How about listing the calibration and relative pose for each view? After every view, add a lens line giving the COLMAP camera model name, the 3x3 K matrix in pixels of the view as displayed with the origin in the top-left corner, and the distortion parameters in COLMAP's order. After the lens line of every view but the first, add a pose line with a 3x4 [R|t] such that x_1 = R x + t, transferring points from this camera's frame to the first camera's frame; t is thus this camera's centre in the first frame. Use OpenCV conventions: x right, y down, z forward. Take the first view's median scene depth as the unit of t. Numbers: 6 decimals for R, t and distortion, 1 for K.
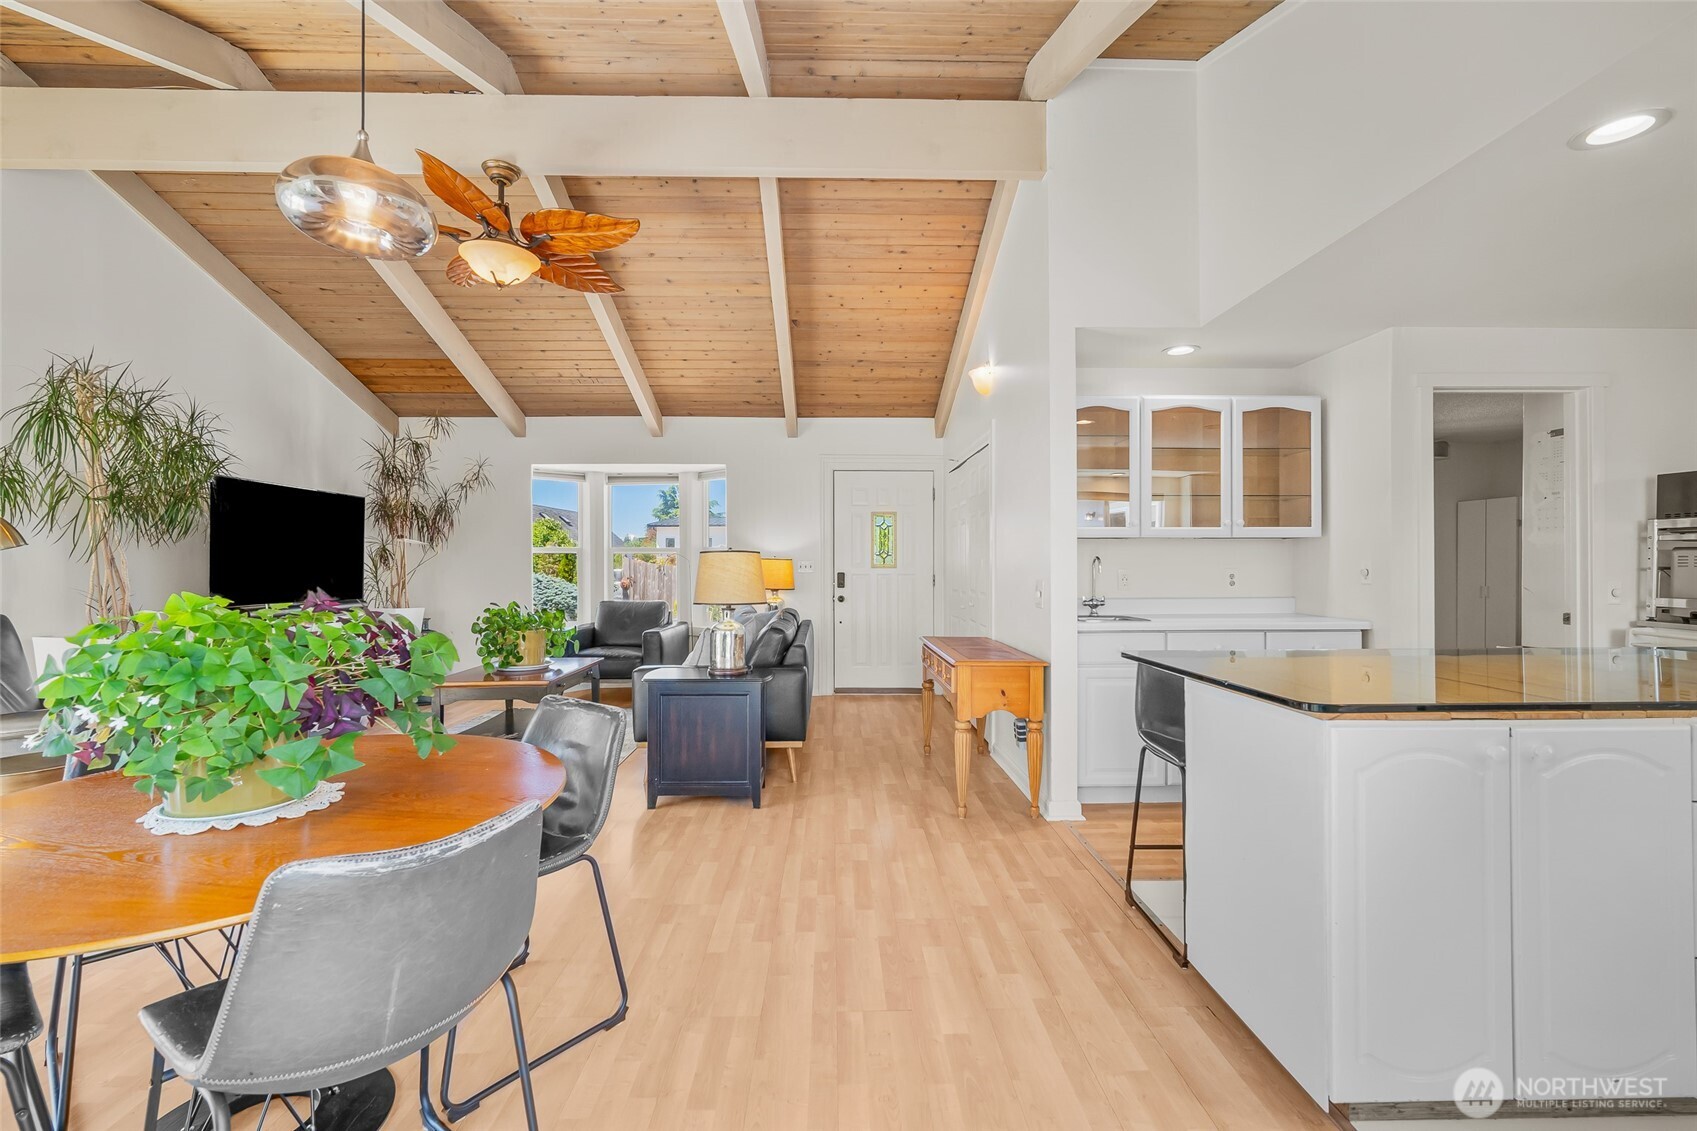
lens RADIAL K [[740.2, 0, 847.9], [0, 740.2, 562.1], [0, 0, 1]] dist [-0.005347, -0.000271]
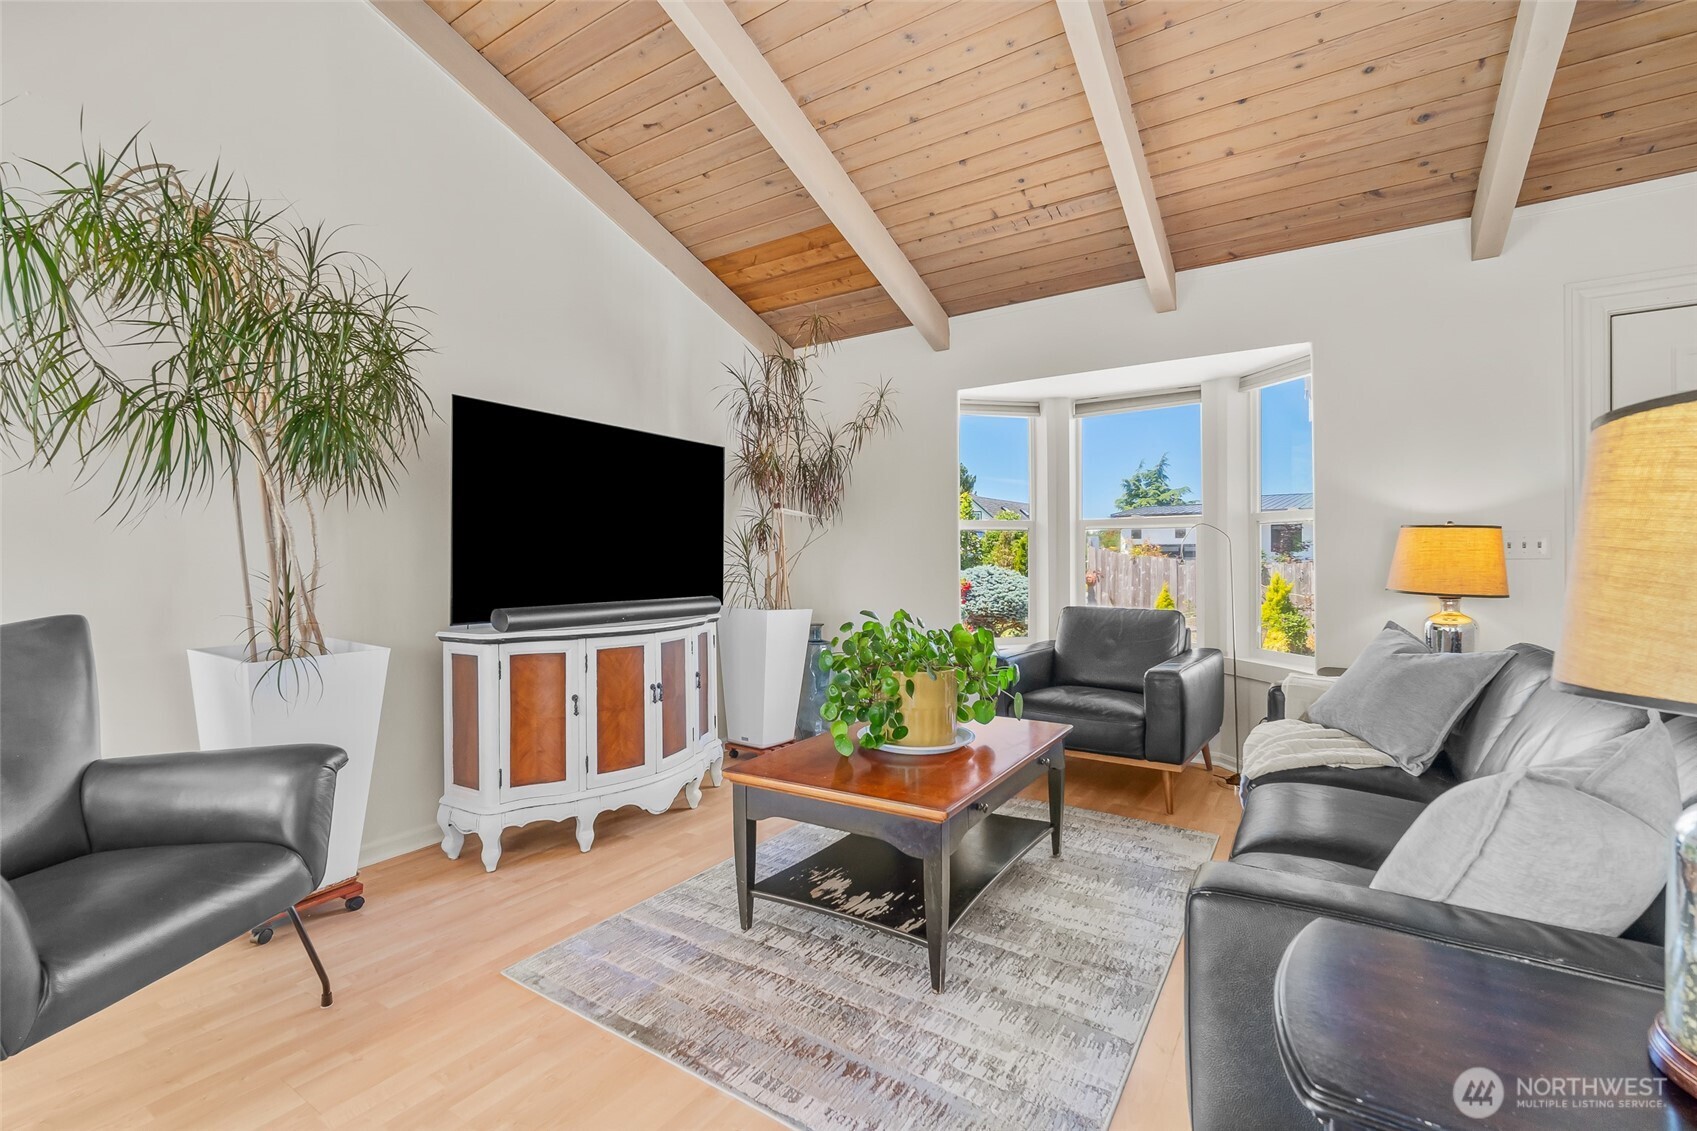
lens RADIAL K [[740.2, 0, 847.9], [0, 740.2, 562.1], [0, 0, 1]] dist [-0.005347, -0.000271]
pose [[0.823738, 0.000257, -0.566971, -0.158633], [0.003737, 0.999976, 0.005883, 0.014405], [0.566959, -0.006965, 0.823717, 0.464626]]
